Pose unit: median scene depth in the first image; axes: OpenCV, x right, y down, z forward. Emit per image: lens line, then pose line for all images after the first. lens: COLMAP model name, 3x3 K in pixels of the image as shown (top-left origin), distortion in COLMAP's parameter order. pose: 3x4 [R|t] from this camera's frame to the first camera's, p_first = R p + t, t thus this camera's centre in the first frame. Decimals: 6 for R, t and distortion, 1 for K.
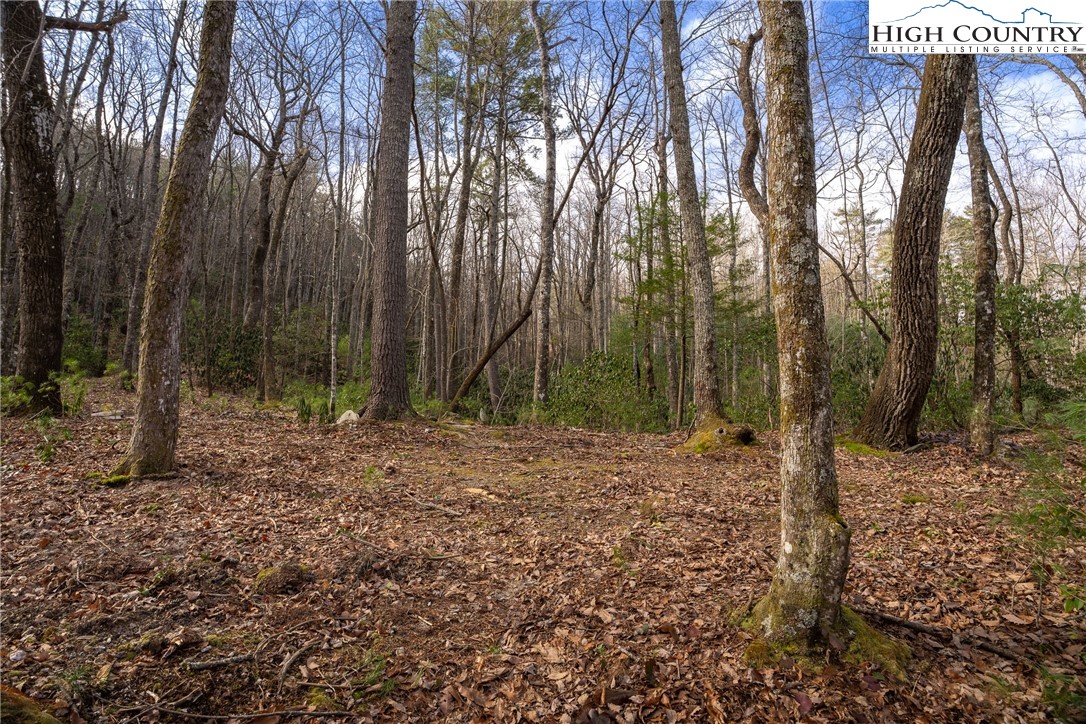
lens RADIAL K [[497.3, 0, 540.6], [0, 497.3, 359.1], [0, 0, 1]] dist [-0.100507, 0.020101]
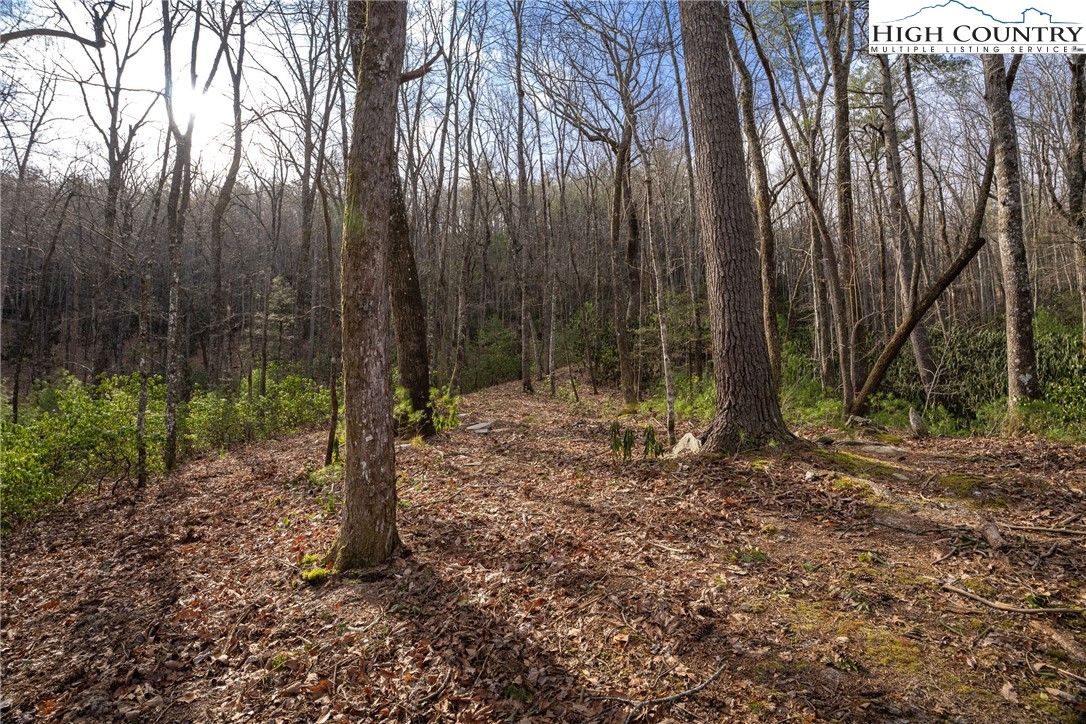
lens RADIAL K [[497.3, 0, 540.6], [0, 497.3, 359.1], [0, 0, 1]] dist [-0.100507, 0.020101]
pose [[0.713625, -0.083018, -0.695592, -0.031117], [0.114258, 0.993450, -0.001346, -0.012415], [0.691148, -0.078516, 0.718436, 0.222673]]
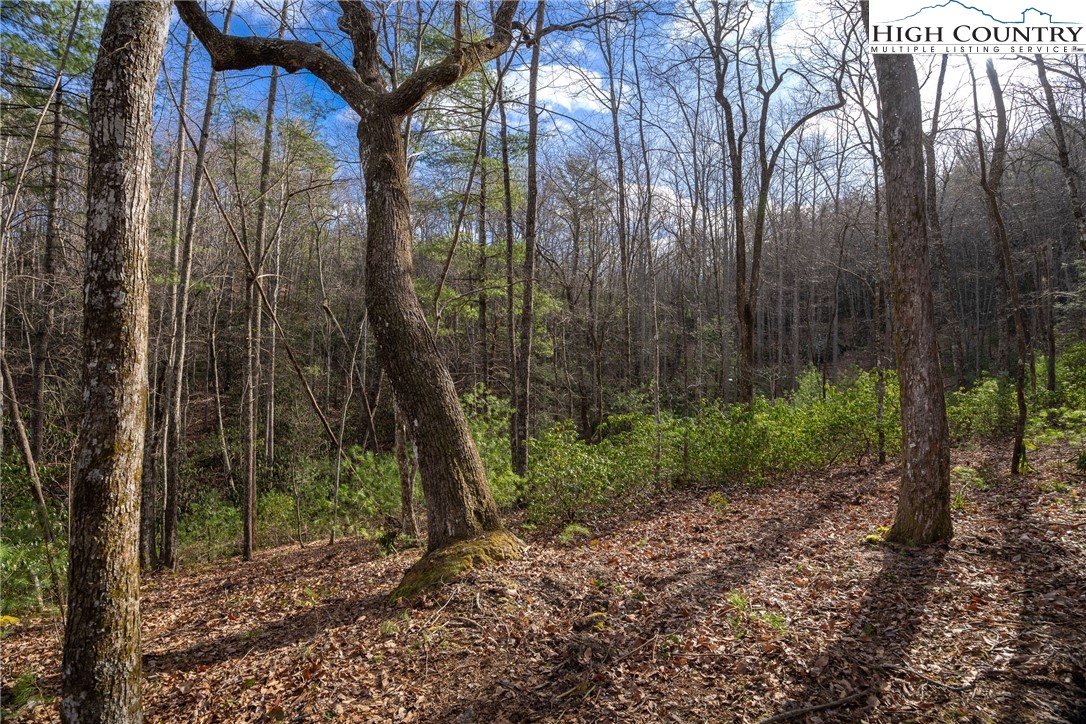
lens RADIAL K [[497.3, 0, 540.6], [0, 497.3, 359.1], [0, 0, 1]] dist [-0.100507, 0.020101]
pose [[-0.622710, -0.055186, -0.780504, 0.115059], [0.074349, 0.988823, -0.129234, -0.016297], [0.778912, -0.138505, -0.611647, 0.343153]]
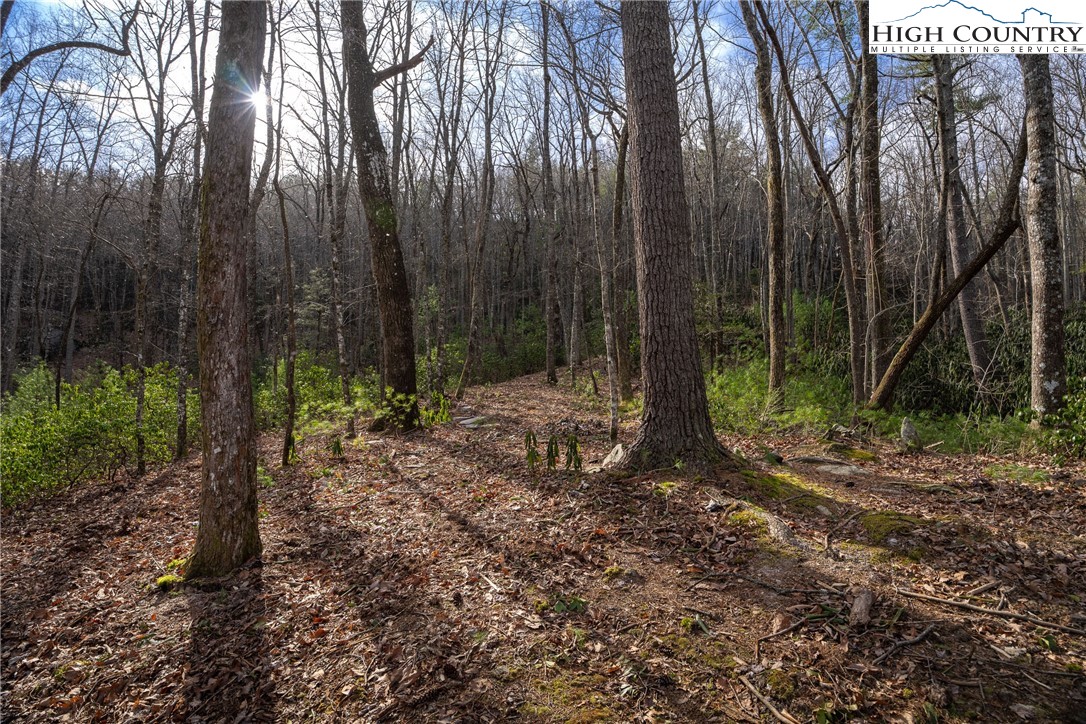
lens RADIAL K [[497.3, 0, 540.6], [0, 497.3, 359.1], [0, 0, 1]] dist [-0.100507, 0.020101]
pose [[0.634047, -0.058679, -0.771065, 0.025964], [0.109008, 0.993942, 0.013997, -0.014651], [0.765572, -0.092927, 0.636603, 0.313891]]
